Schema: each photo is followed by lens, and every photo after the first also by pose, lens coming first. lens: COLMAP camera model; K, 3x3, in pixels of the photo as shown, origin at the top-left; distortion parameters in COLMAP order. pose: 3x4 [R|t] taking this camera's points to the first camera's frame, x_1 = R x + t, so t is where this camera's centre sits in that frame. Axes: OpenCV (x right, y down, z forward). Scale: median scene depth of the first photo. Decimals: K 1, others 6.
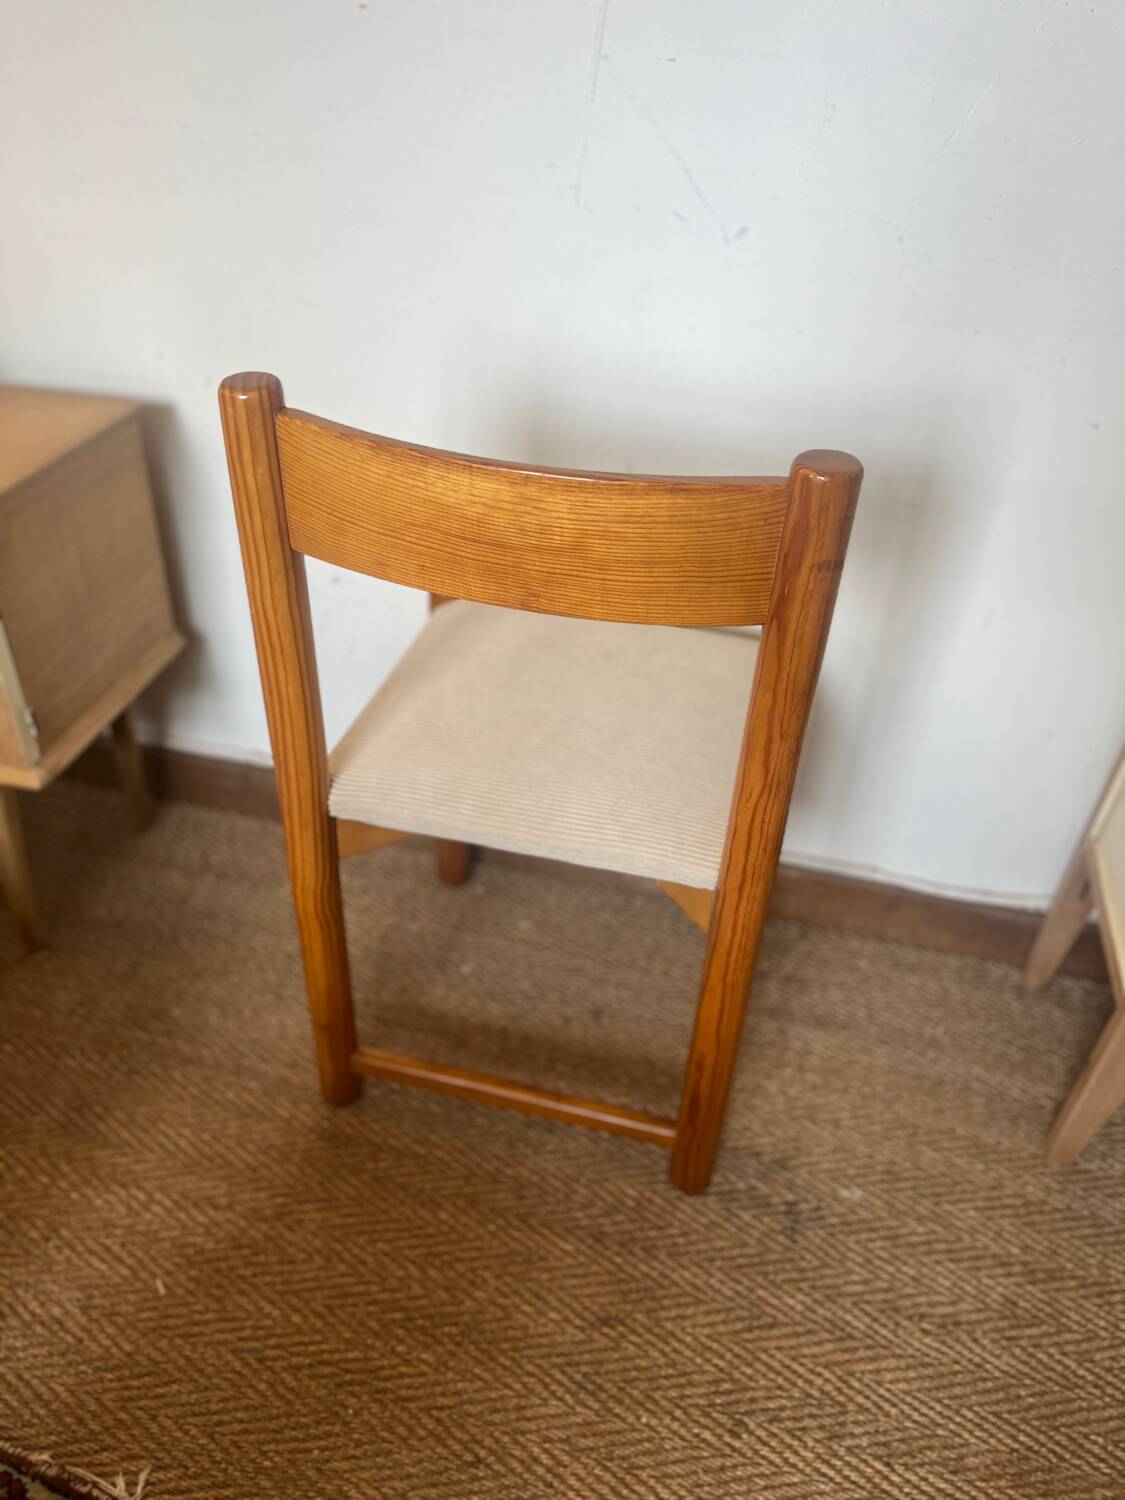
lens RADIAL K [[1118.7, 0, 561.8], [0, 1118.7, 755.4], [0, 0, 1]] dist [0.098752, -0.147636]
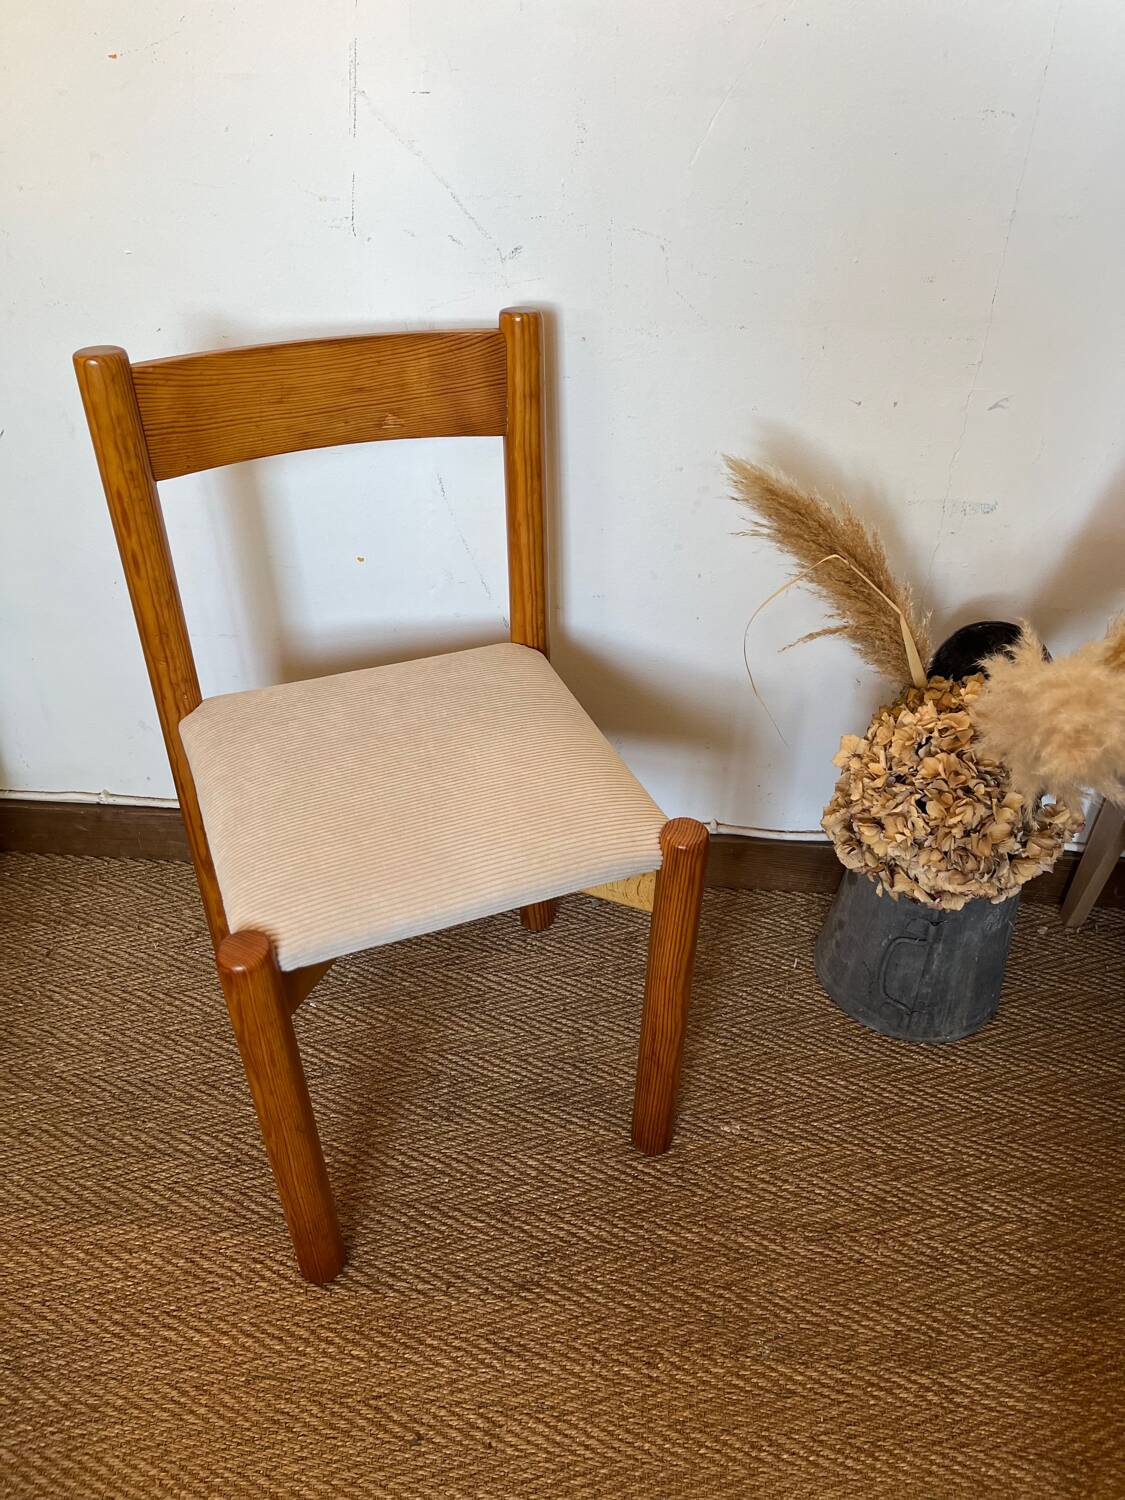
lens RADIAL K [[1126.5, 0, 568.4], [0, 1126.5, 749.5], [0, 0, 1]] dist [0.052404, -0.073214]
pose [[0.983231, -0.131915, 0.125916, 0.013412], [0.128687, 0.991120, 0.033471, -0.032973], [-0.129214, -0.016706, 0.991476, -0.057449]]
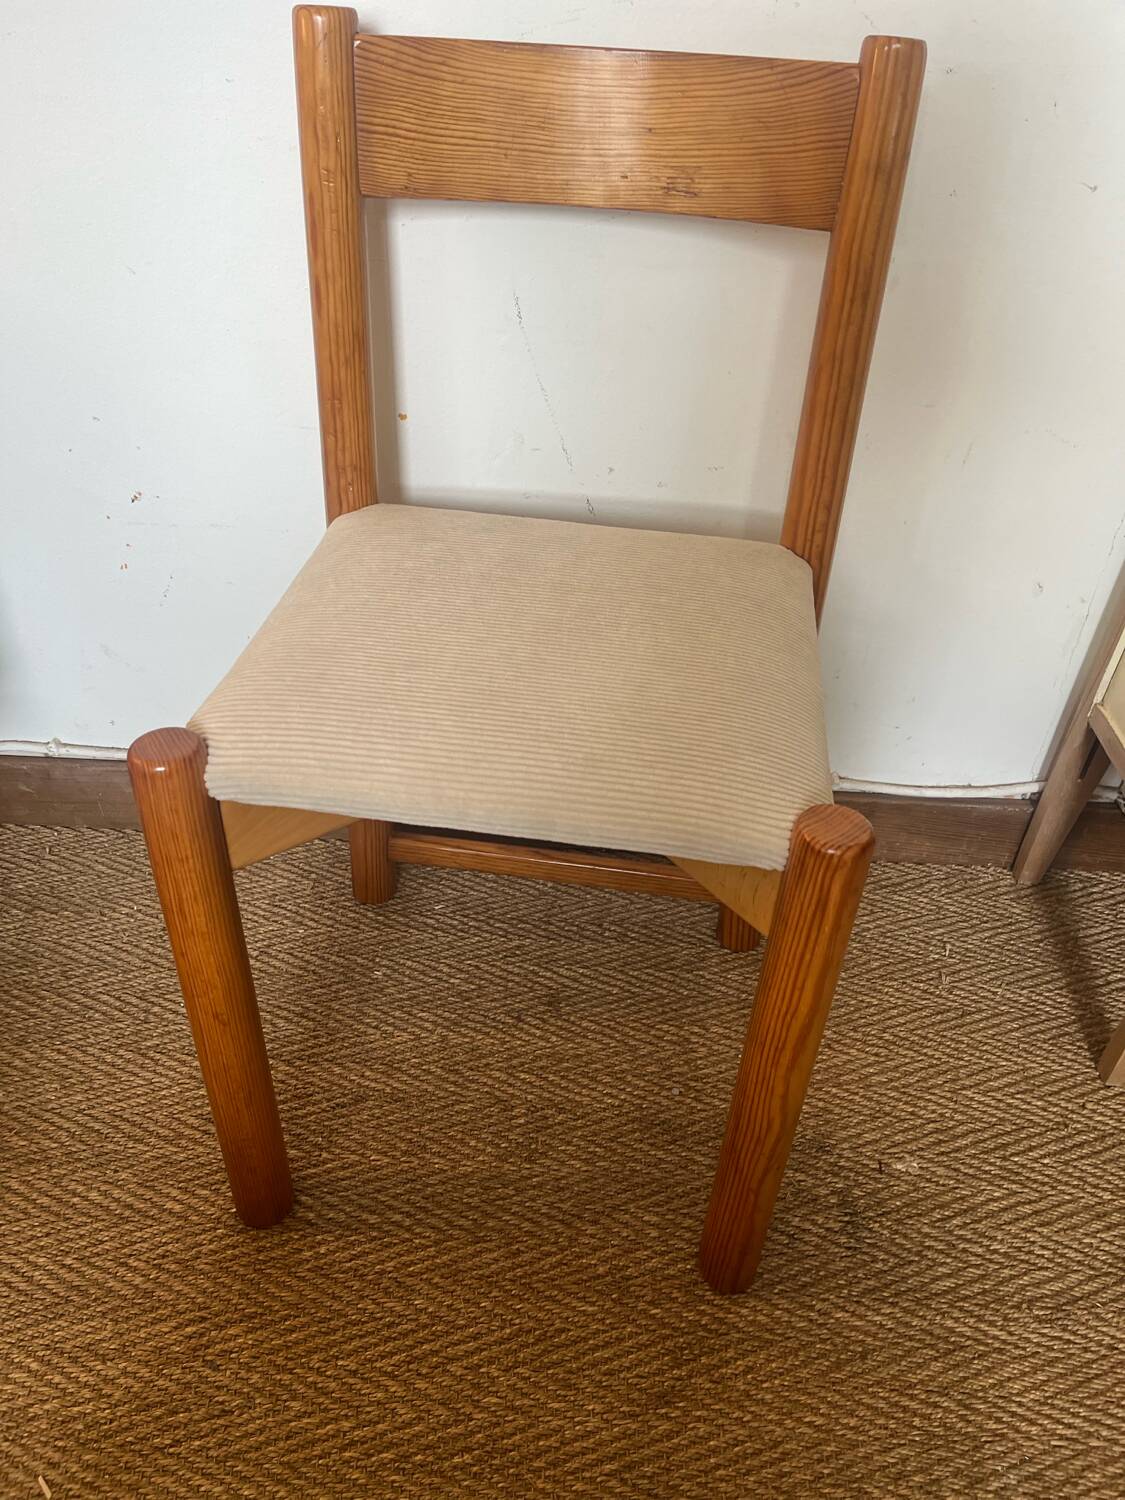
lens RADIAL K [[1126.4, 0, 558.7], [0, 1126.4, 758.4], [0, 0, 1]] dist [0.080032, -0.119900]
pose [[0.977054, -0.135361, 0.164446, -0.096030], [0.130489, 0.990637, 0.040128, 0.032434], [-0.168338, -0.017749, 0.985569, 0.263424]]
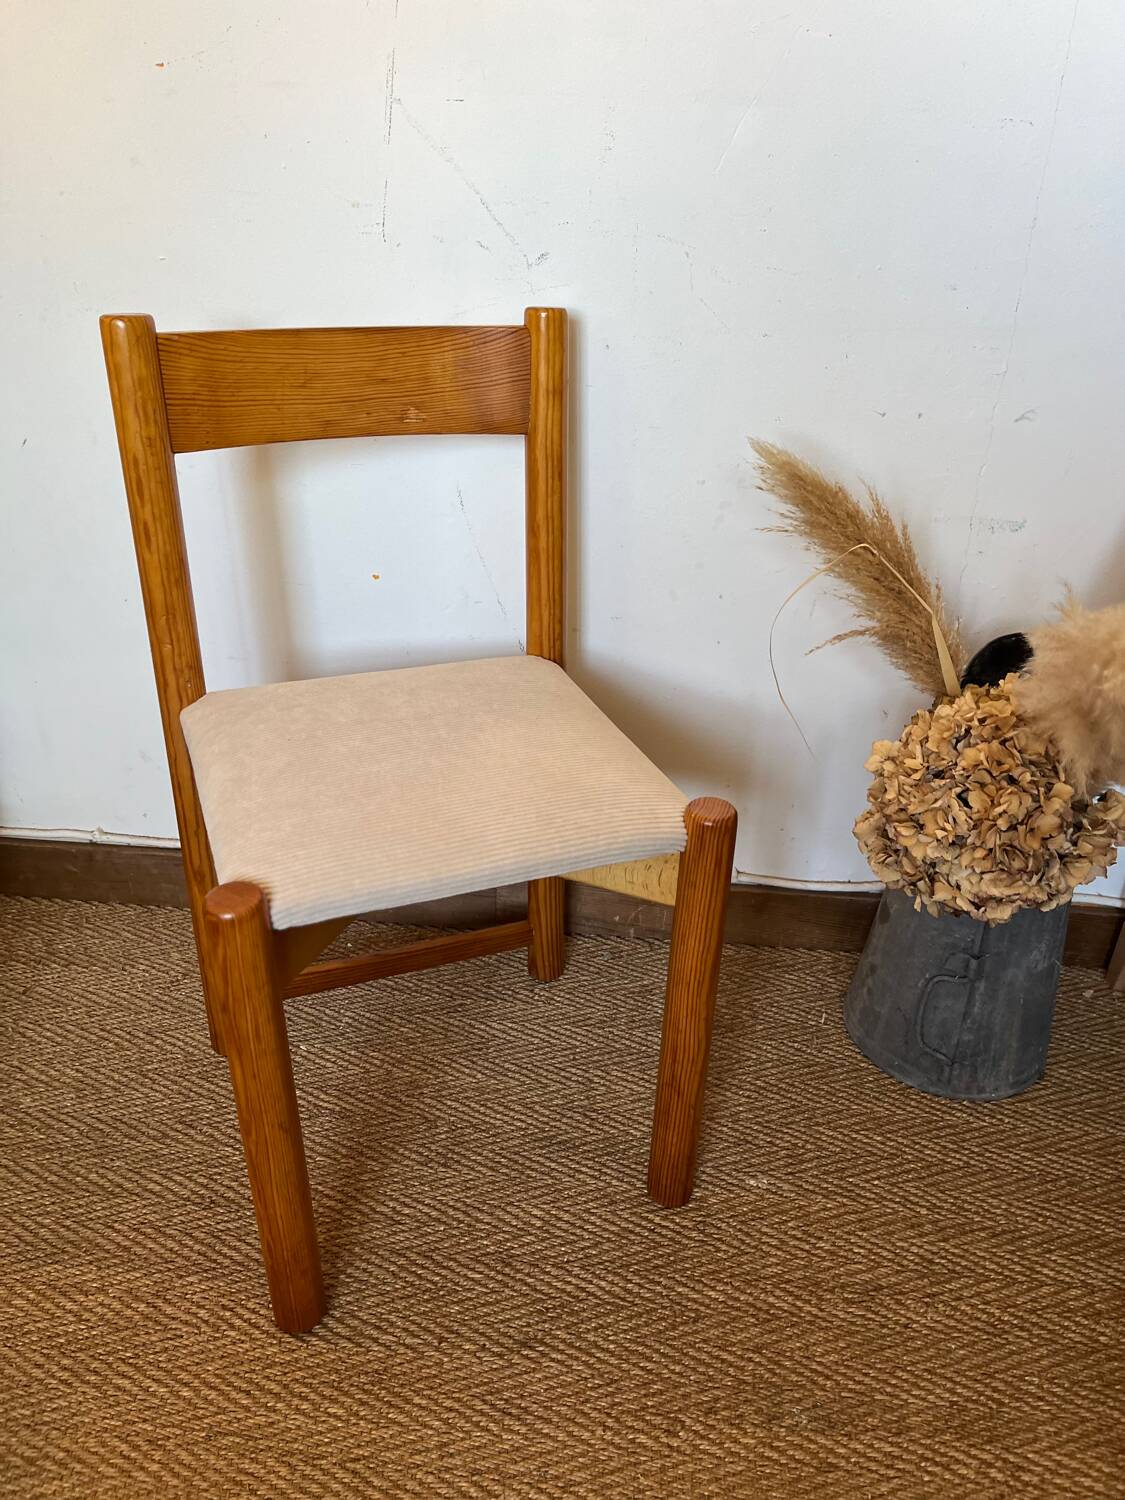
lens RADIAL K [[1123.9, 0, 559.3], [0, 1123.9, 752.7], [0, 0, 1]] dist [0.076449, -0.115847]
pose [[0.986839, -0.094833, 0.130976, -0.009796], [0.109898, 0.987494, -0.113037, 0.123951], [-0.118619, 0.125944, 0.984920, 0.004361]]
